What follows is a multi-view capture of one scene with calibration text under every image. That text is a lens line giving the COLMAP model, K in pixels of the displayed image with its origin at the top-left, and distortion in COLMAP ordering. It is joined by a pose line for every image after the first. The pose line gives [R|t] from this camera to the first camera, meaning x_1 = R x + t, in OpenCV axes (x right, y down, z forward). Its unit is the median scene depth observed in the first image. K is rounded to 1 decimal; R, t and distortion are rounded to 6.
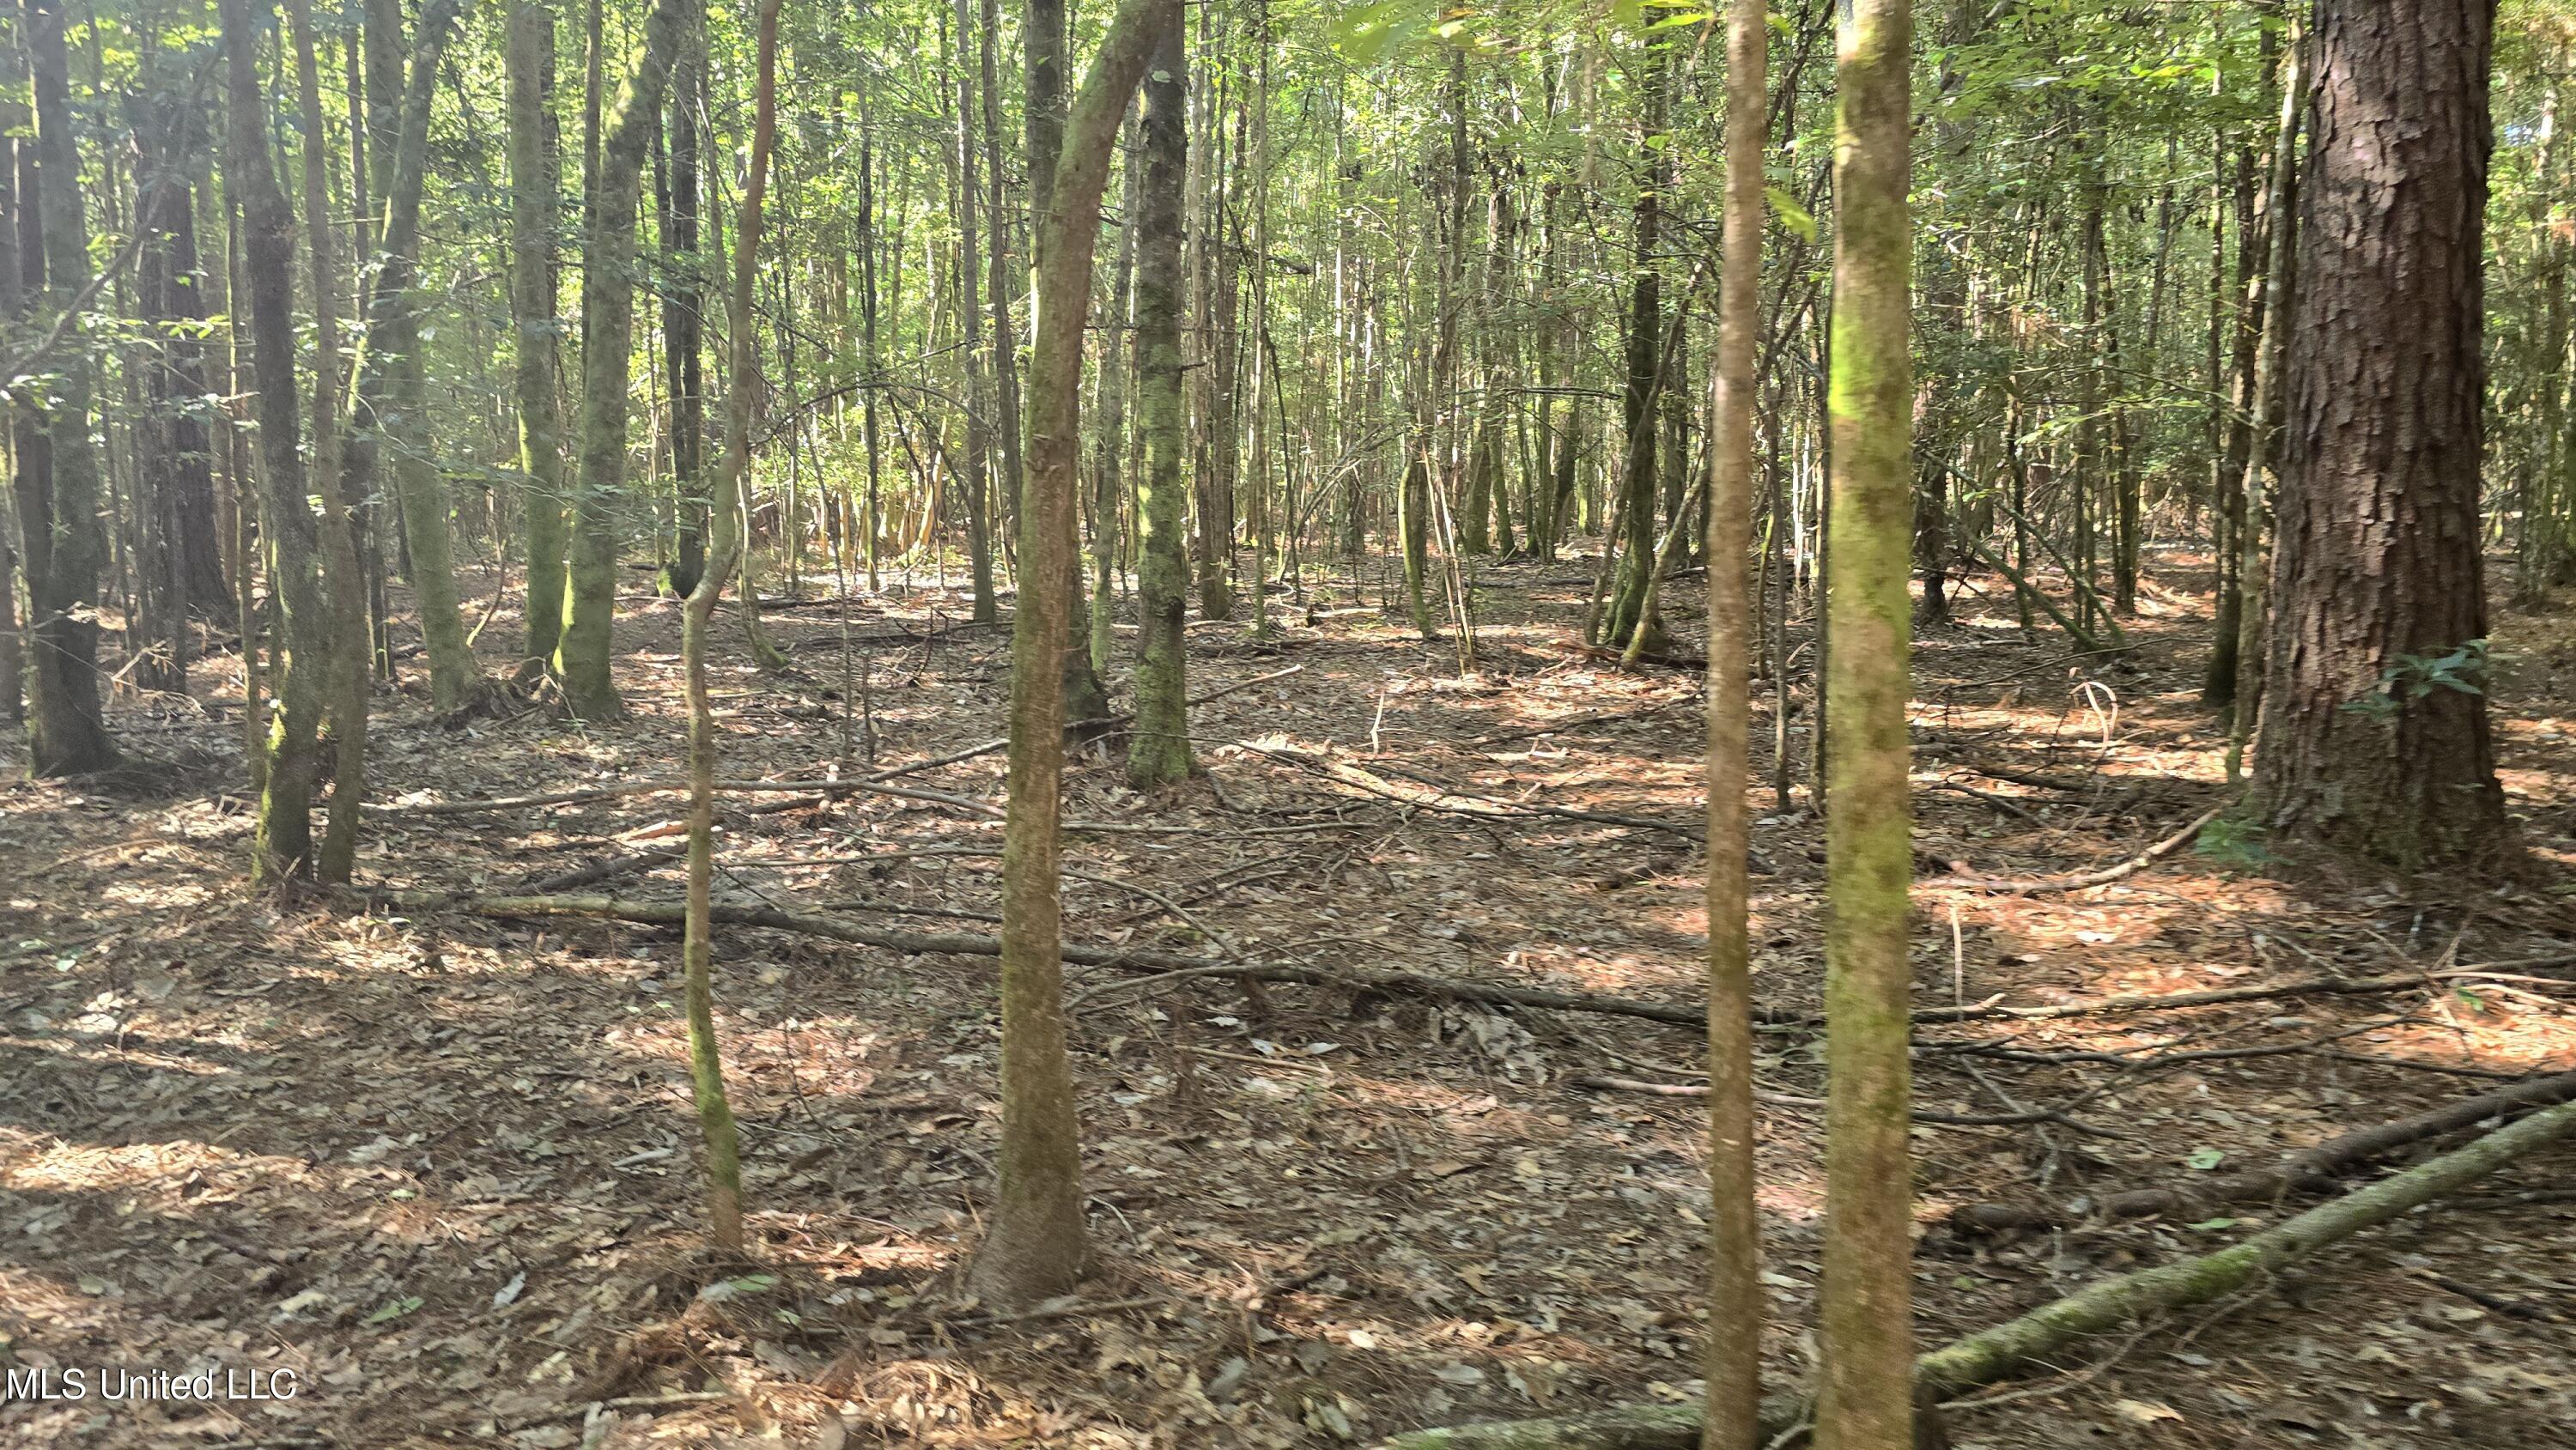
lens RADIAL K [[1727.9, 0, 1283.1], [0, 1727.9, 724.9], [0, 0, 1]] dist [0.038507, -0.039759]
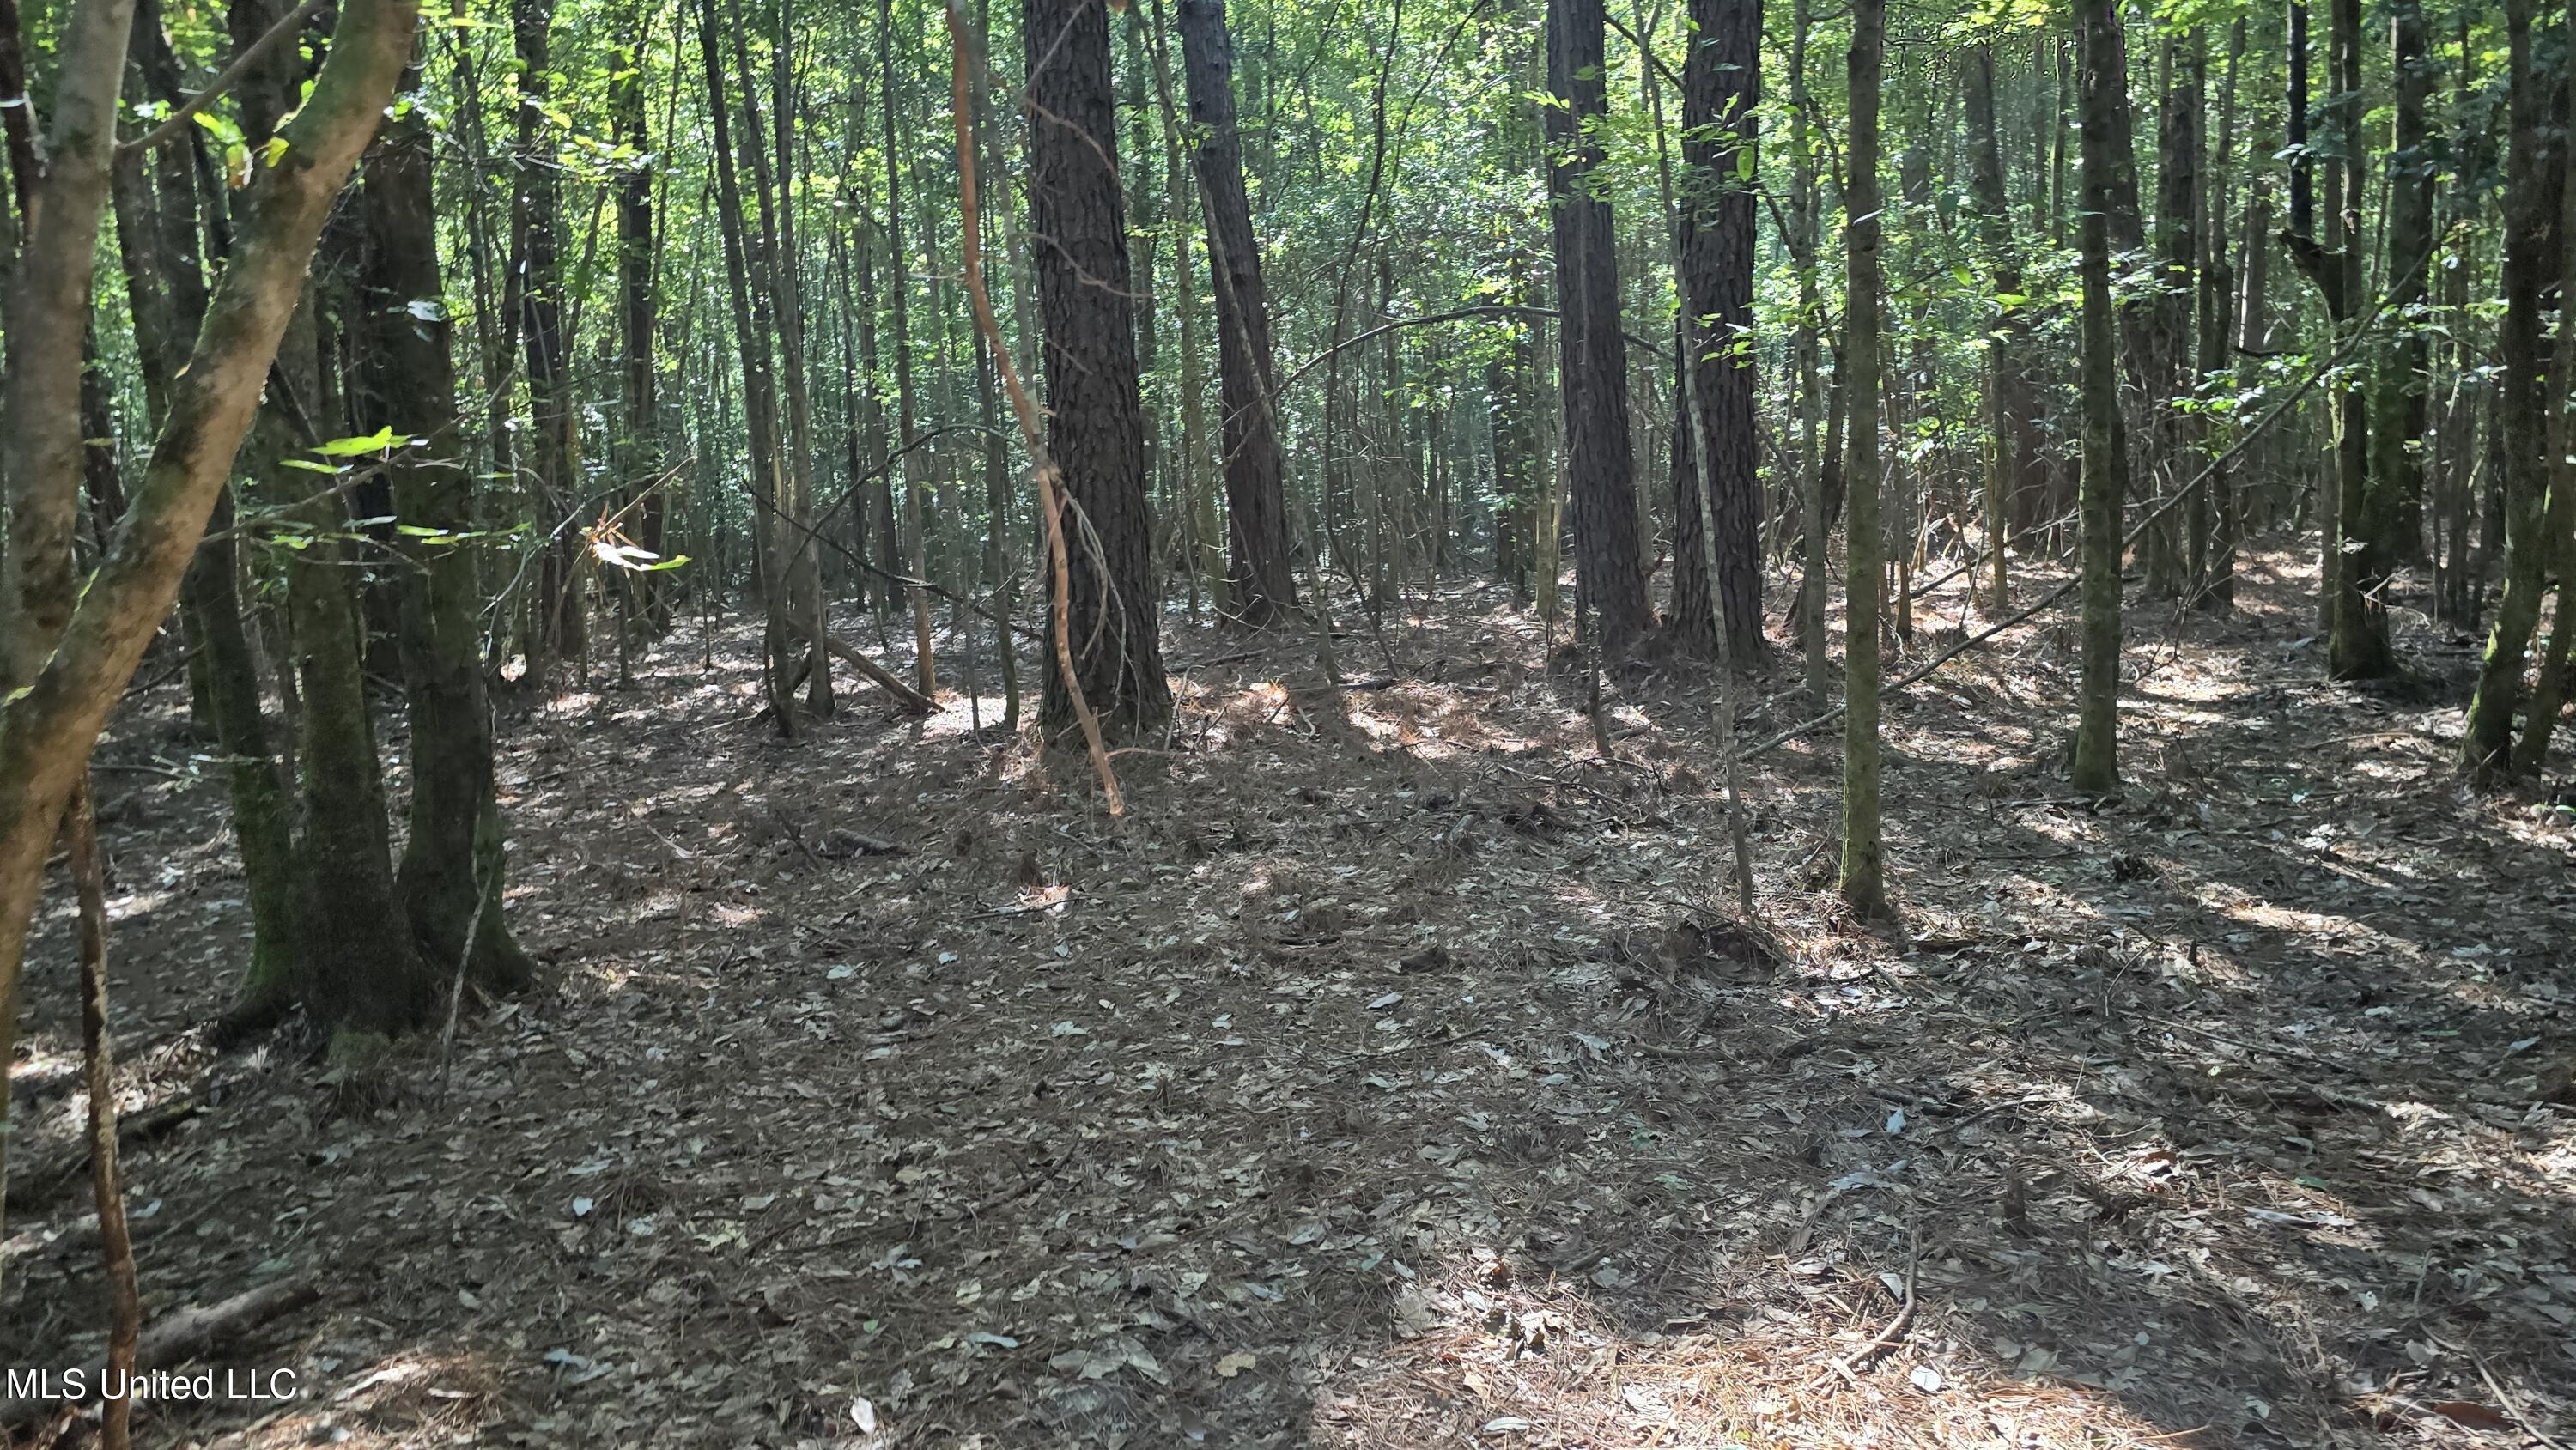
lens RADIAL K [[1727.9, 0, 1286.9], [0, 1727.9, 719.8], [0, 0, 1]] dist [0.038507, -0.039759]
pose [[0.365500, 0.098762, -0.925557, 0.285249], [-0.071955, 0.994377, 0.077691, 0.024558], [0.928026, 0.038203, 0.370552, -0.266362]]
